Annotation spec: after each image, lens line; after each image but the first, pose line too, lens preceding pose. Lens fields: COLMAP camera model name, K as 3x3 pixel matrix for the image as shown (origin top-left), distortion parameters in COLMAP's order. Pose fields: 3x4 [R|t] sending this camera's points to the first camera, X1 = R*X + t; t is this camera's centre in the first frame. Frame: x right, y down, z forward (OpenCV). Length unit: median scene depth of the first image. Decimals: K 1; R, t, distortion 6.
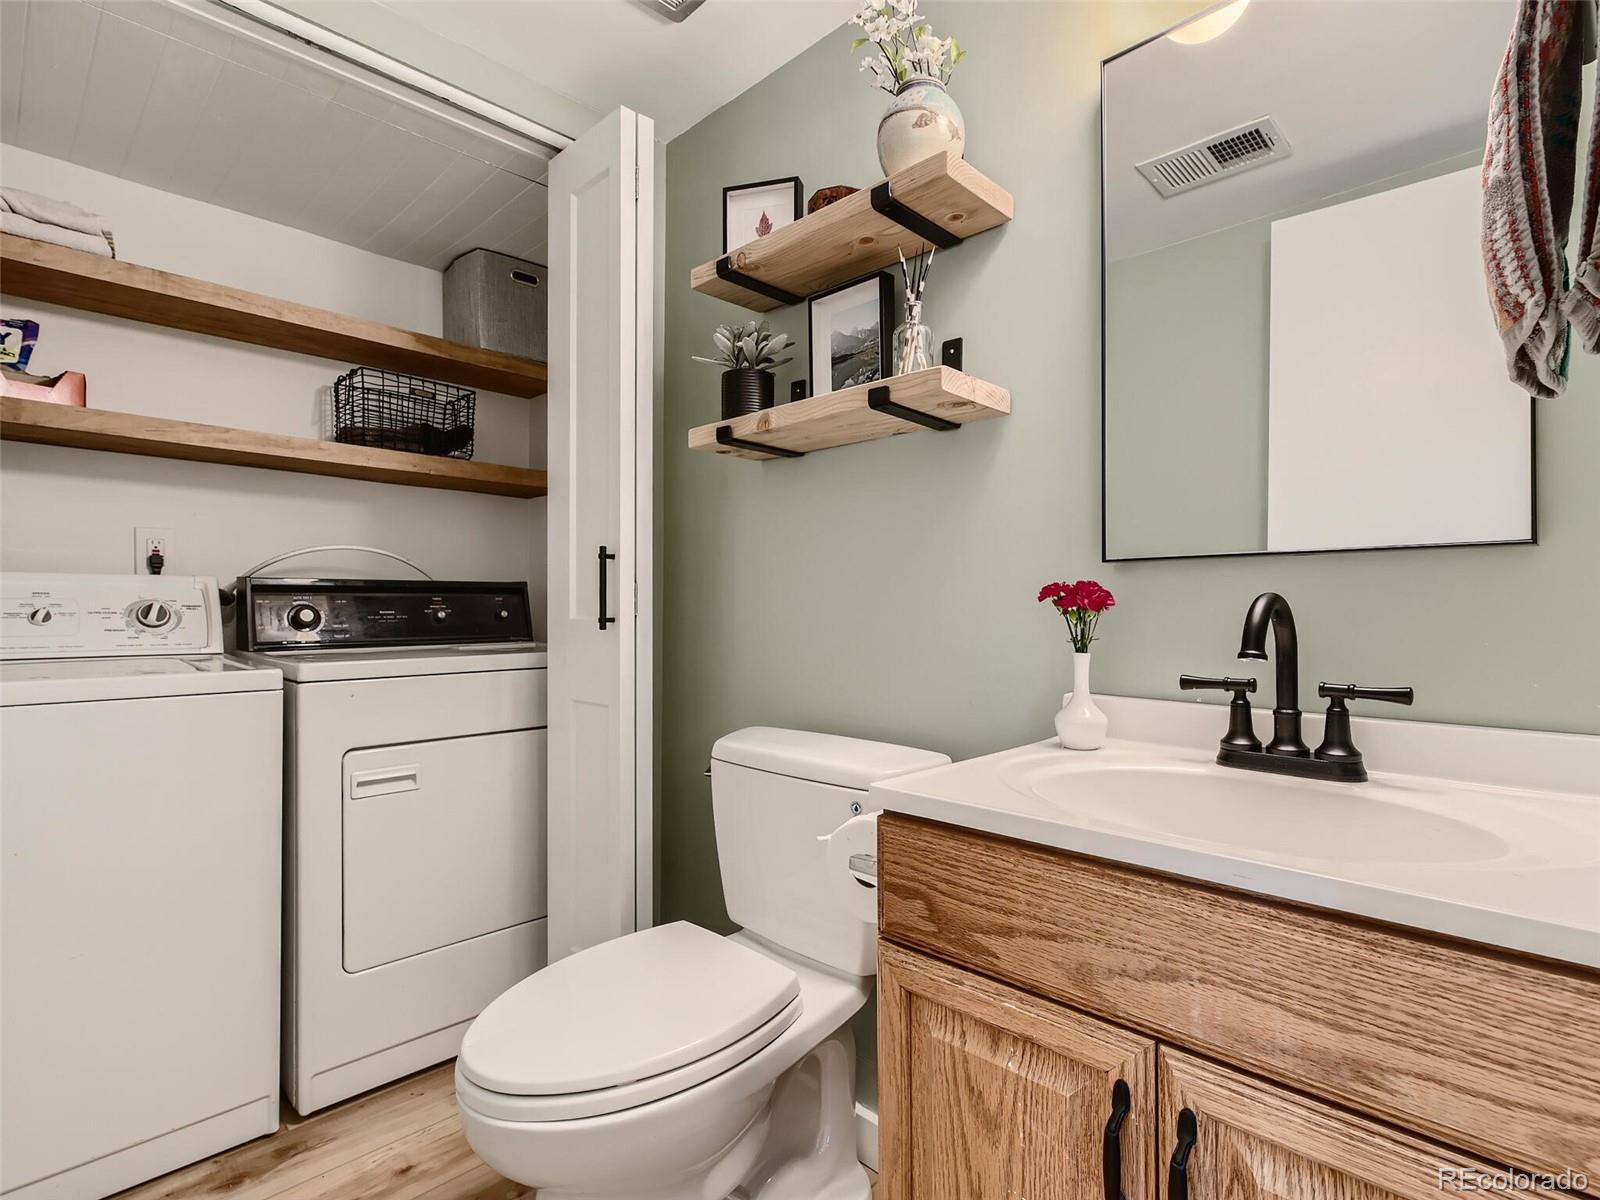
lens RADIAL K [[809.4, 0, 809.9], [0, 809.4, 603.1], [0, 0, 1]] dist [0.003369, 0.001015]
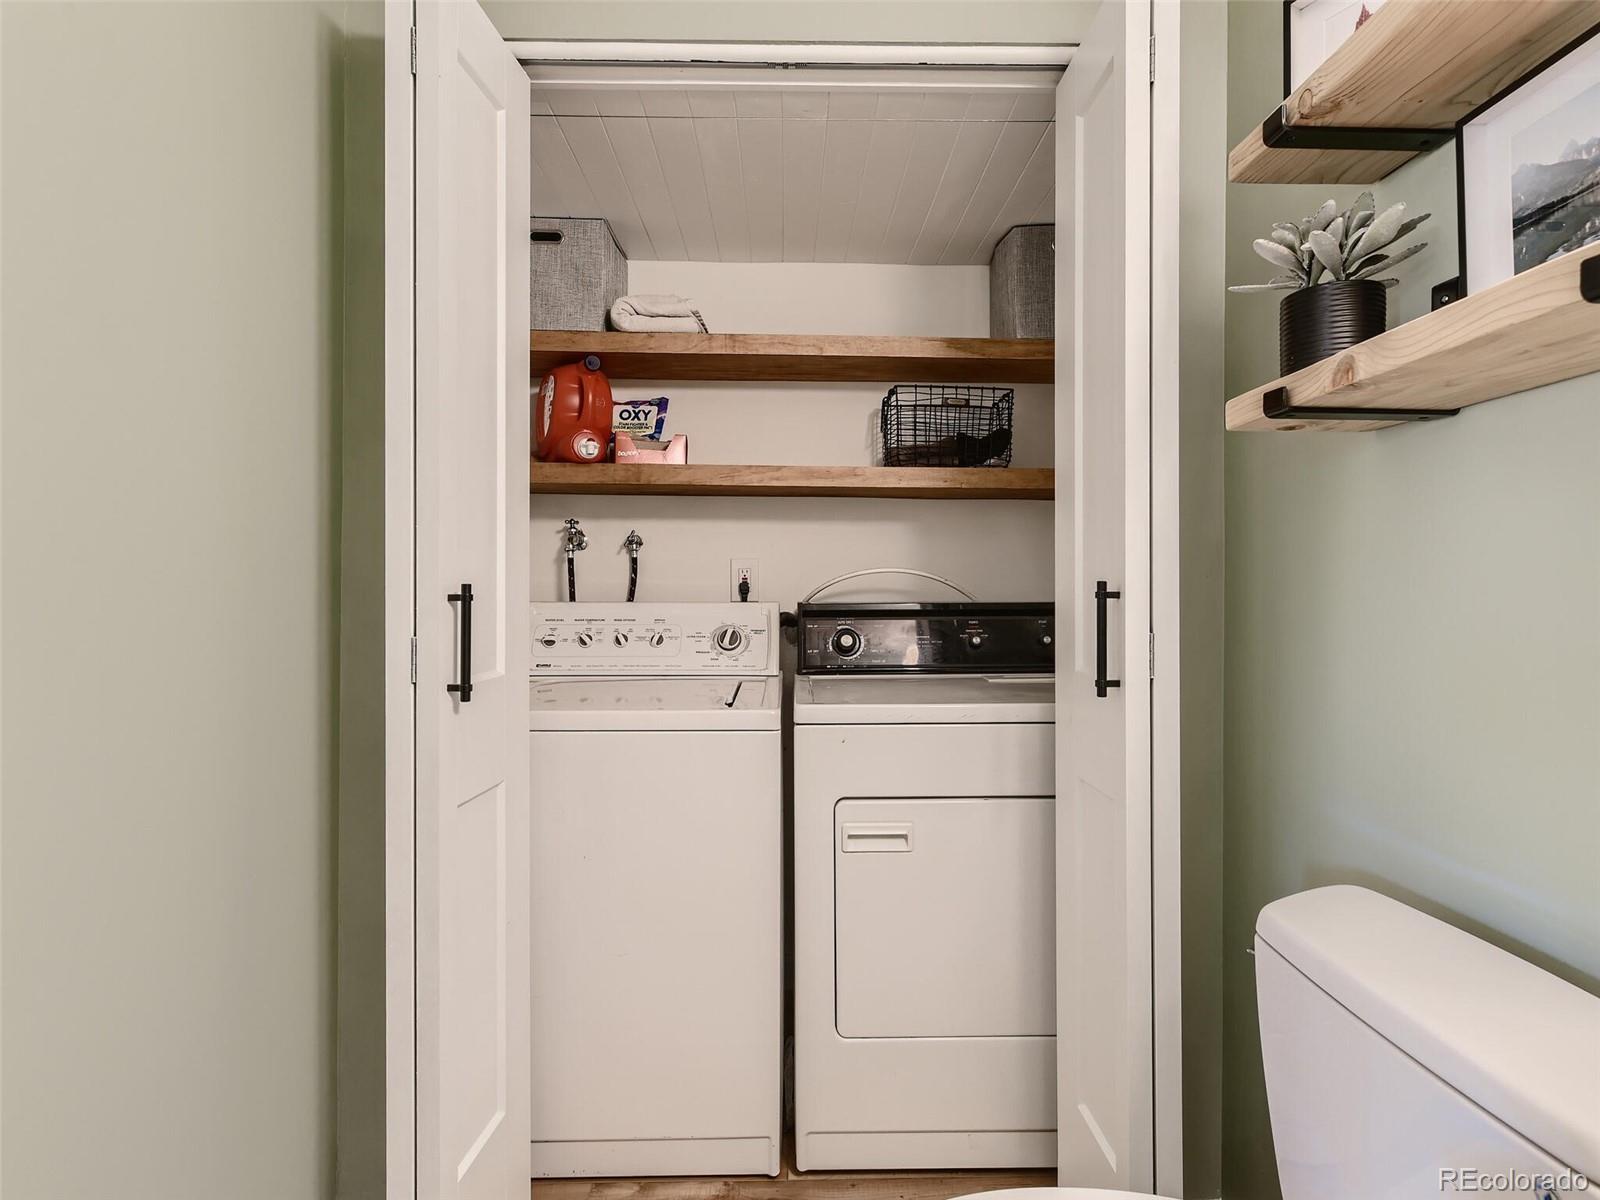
lens RADIAL K [[806.9, 0, 805.4], [0, 806.9, 579.9], [0, 0, 1]] dist [0.001989, 0.000487]
pose [[0.715528, -0.005652, -0.698562, 0.053973], [0.002137, 0.999980, -0.005901, -0.061958], [0.698581, 0.002730, 0.715526, 0.274110]]
